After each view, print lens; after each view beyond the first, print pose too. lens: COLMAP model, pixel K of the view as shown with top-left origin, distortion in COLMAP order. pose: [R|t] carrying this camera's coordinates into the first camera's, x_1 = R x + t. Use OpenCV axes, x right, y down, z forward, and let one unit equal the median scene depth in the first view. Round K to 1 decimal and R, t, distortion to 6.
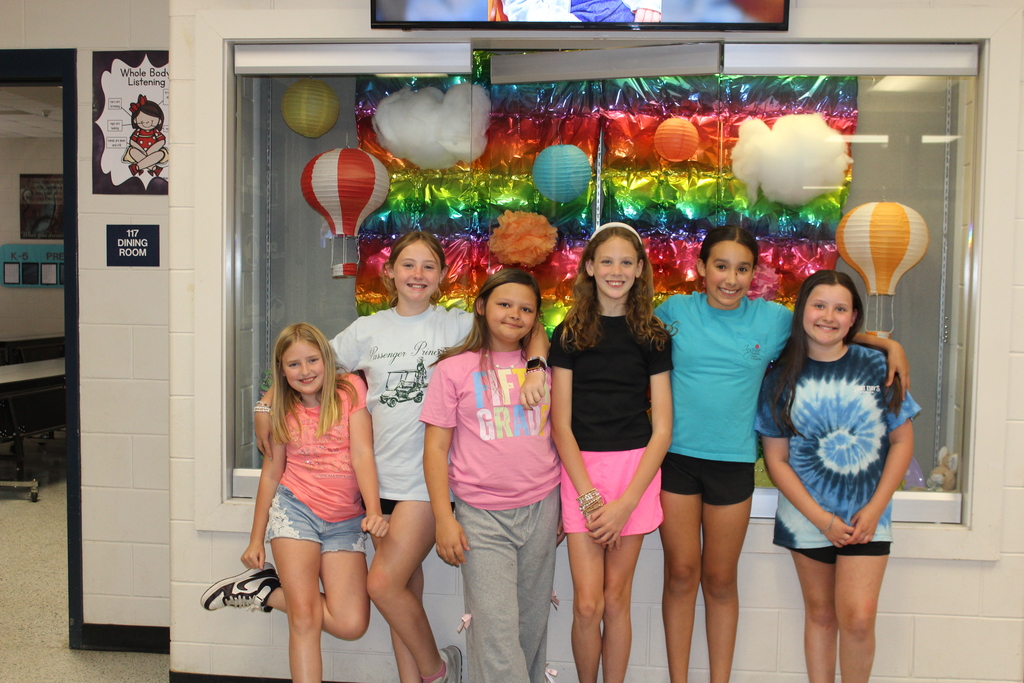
lens RADIAL K [[1278.5, 0, 517.9], [0, 1278.5, 339.6], [0, 0, 1]] dist [-0.060123, 0.000000]
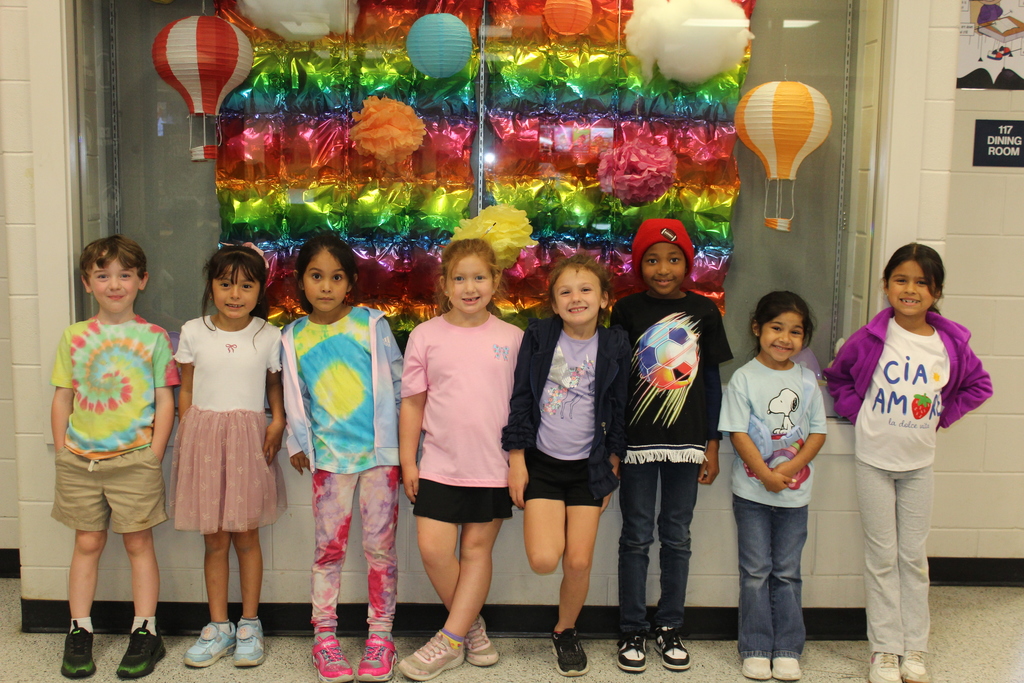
lens RADIAL K [[1278.5, 0, 518.2], [0, 1278.5, 347.4], [0, 0, 1]] dist [-0.060123, 0.000000]
pose [[0.991330, -0.017574, 0.130218, -0.034881], [0.005840, 0.995929, 0.089953, 0.002536], [-0.131268, -0.088413, 0.987396, 0.071825]]
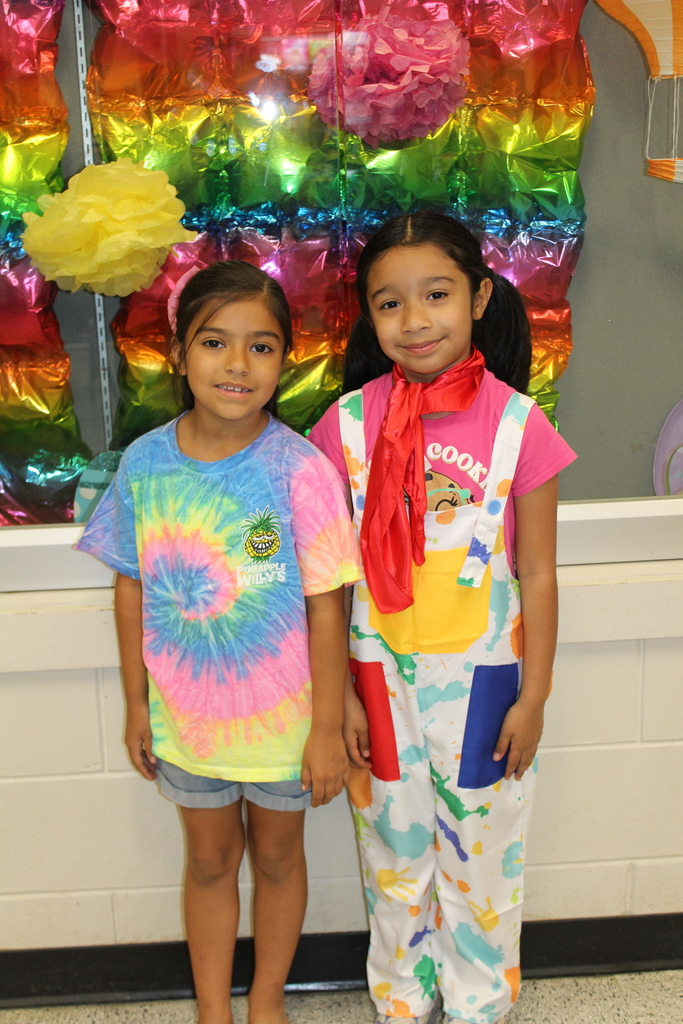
lens RADIAL K [[1414.0, 0, 334.1], [0, 1414.0, 510.9], [0, 0, 1]] dist [-0.023396, 0.000000]
pose [[0.983732, -0.094969, 0.152484, 0.060250], [0.058435, 0.971838, 0.228289, -0.006099], [-0.169870, -0.215665, 0.961578, 0.463660]]
